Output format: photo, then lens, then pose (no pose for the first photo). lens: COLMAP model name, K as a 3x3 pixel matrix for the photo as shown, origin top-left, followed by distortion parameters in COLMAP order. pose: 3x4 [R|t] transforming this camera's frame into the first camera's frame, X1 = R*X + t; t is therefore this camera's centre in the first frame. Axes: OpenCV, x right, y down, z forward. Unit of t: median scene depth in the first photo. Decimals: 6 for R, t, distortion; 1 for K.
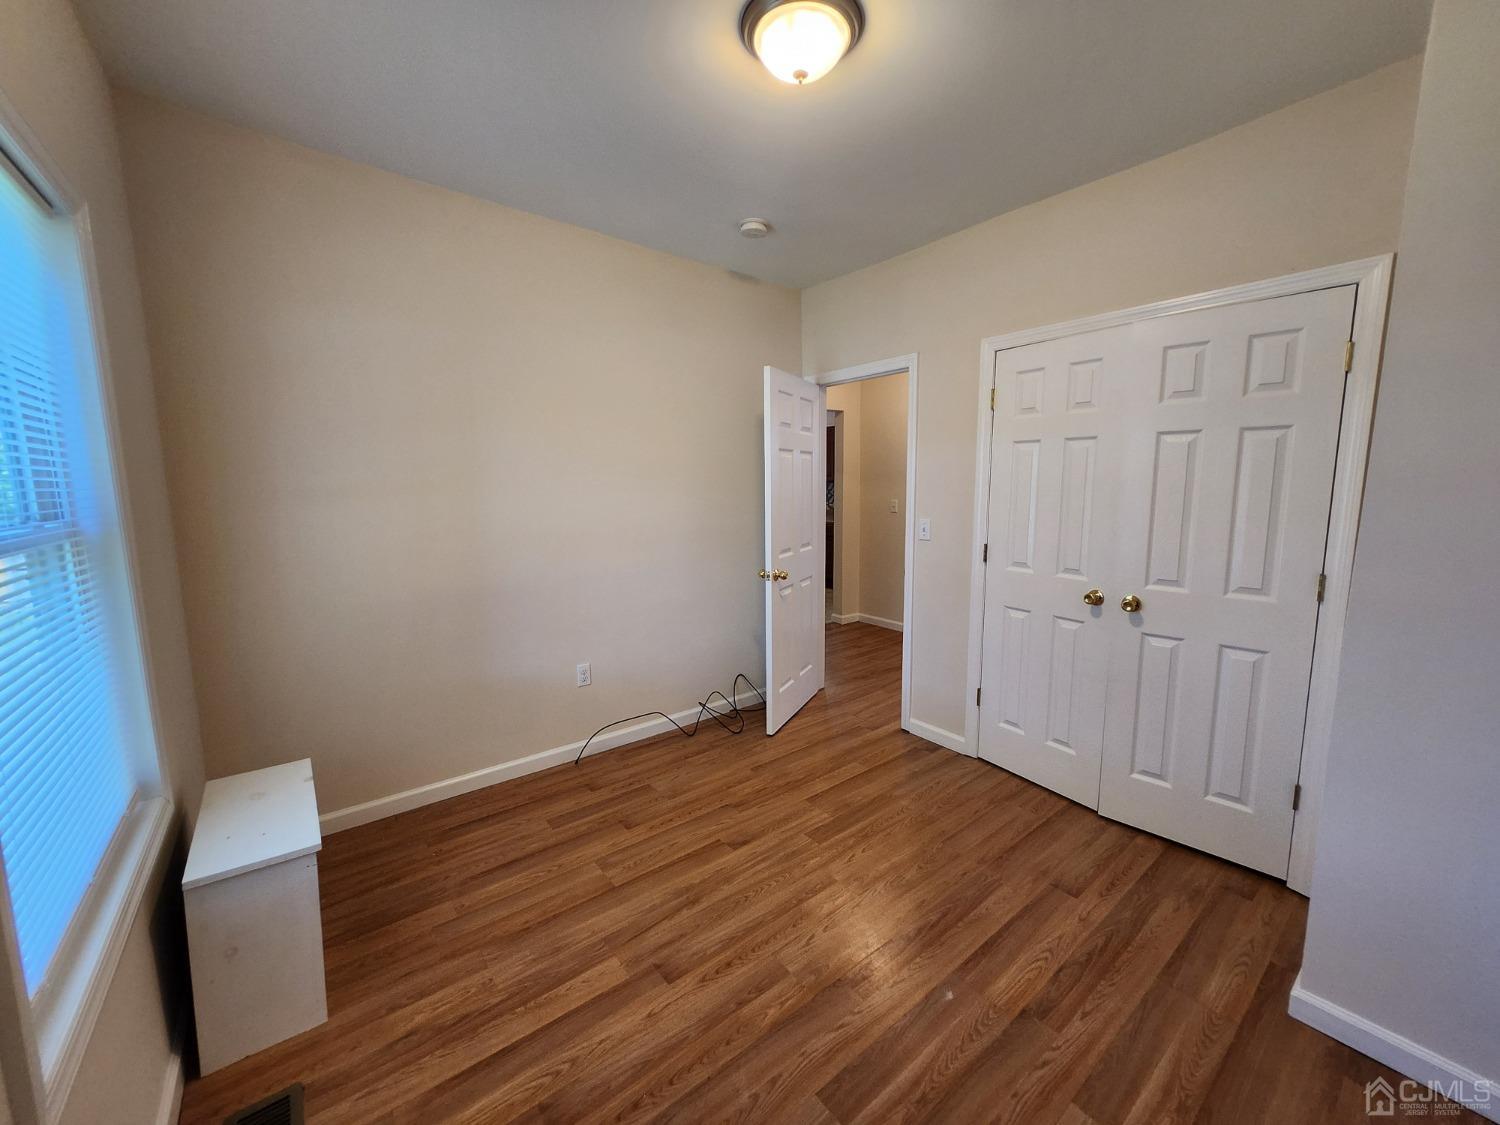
lens RADIAL K [[586.8, 0, 753.6], [0, 586.8, 554.1], [0, 0, 1]] dist [0.012856, -0.000087]
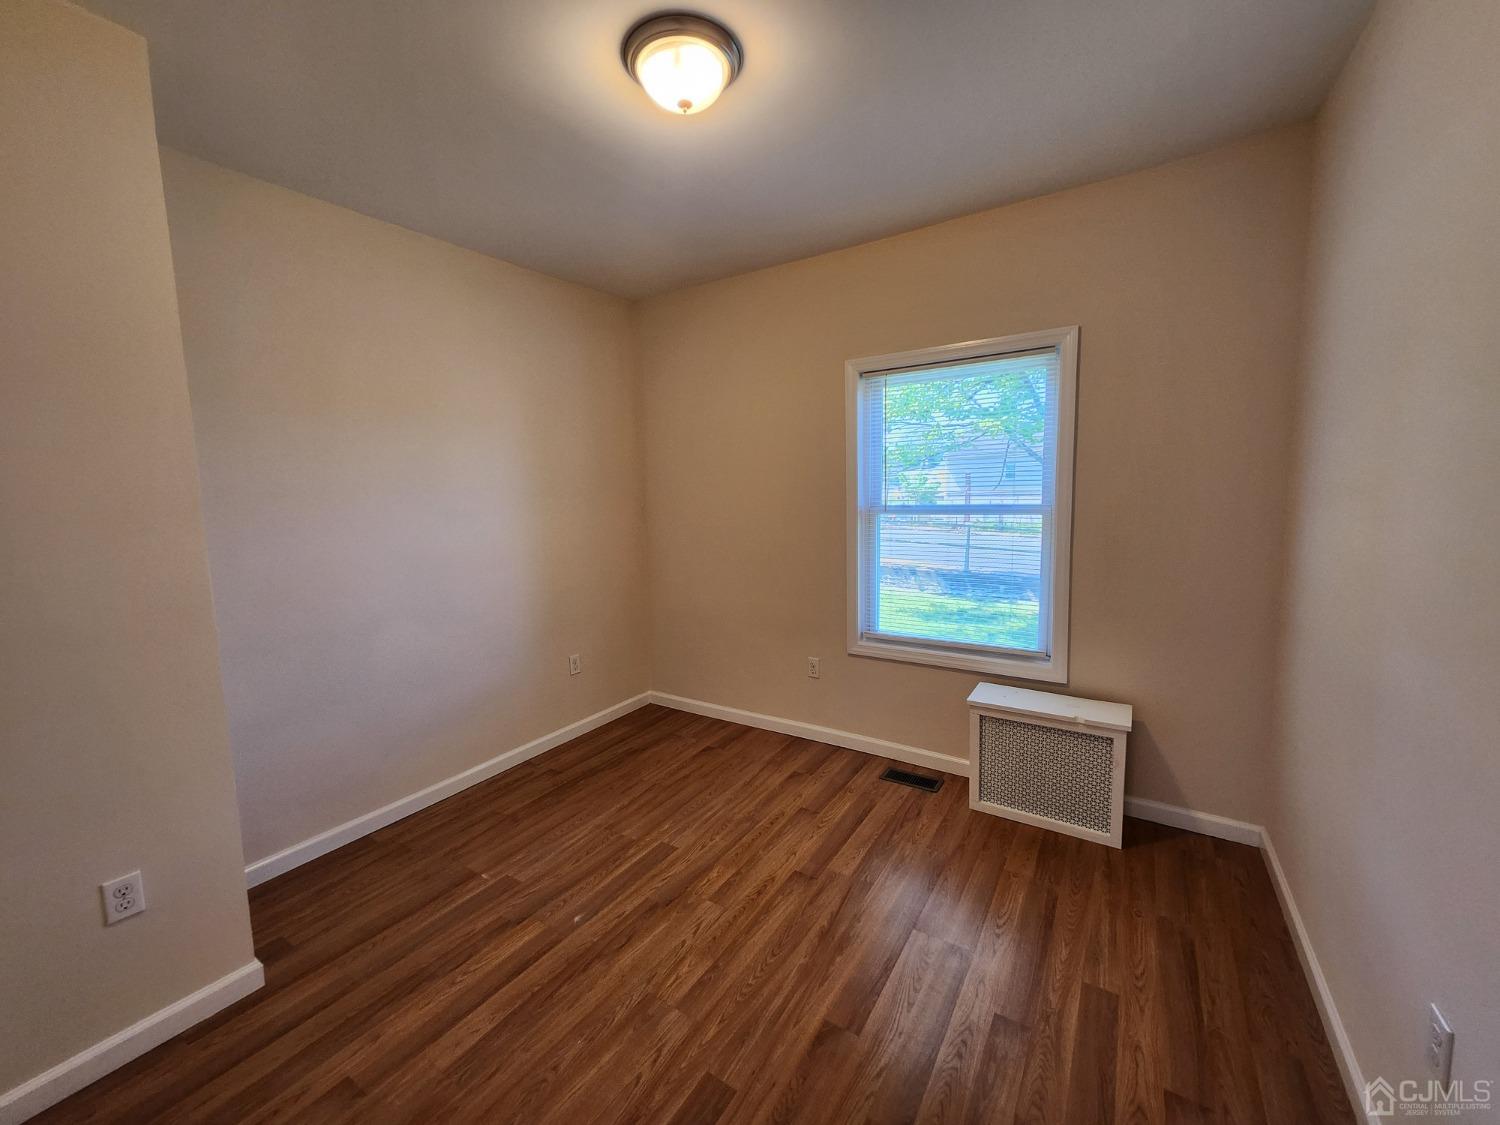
lens RADIAL K [[586.8, 0, 753.6], [0, 586.8, 554.1], [0, 0, 1]] dist [0.012856, -0.000087]
pose [[-0.946864, 0.058747, -0.316224, 0.284394], [-0.013082, 0.975330, 0.220365, -0.225414], [0.321369, 0.212792, -0.922736, 1.805645]]
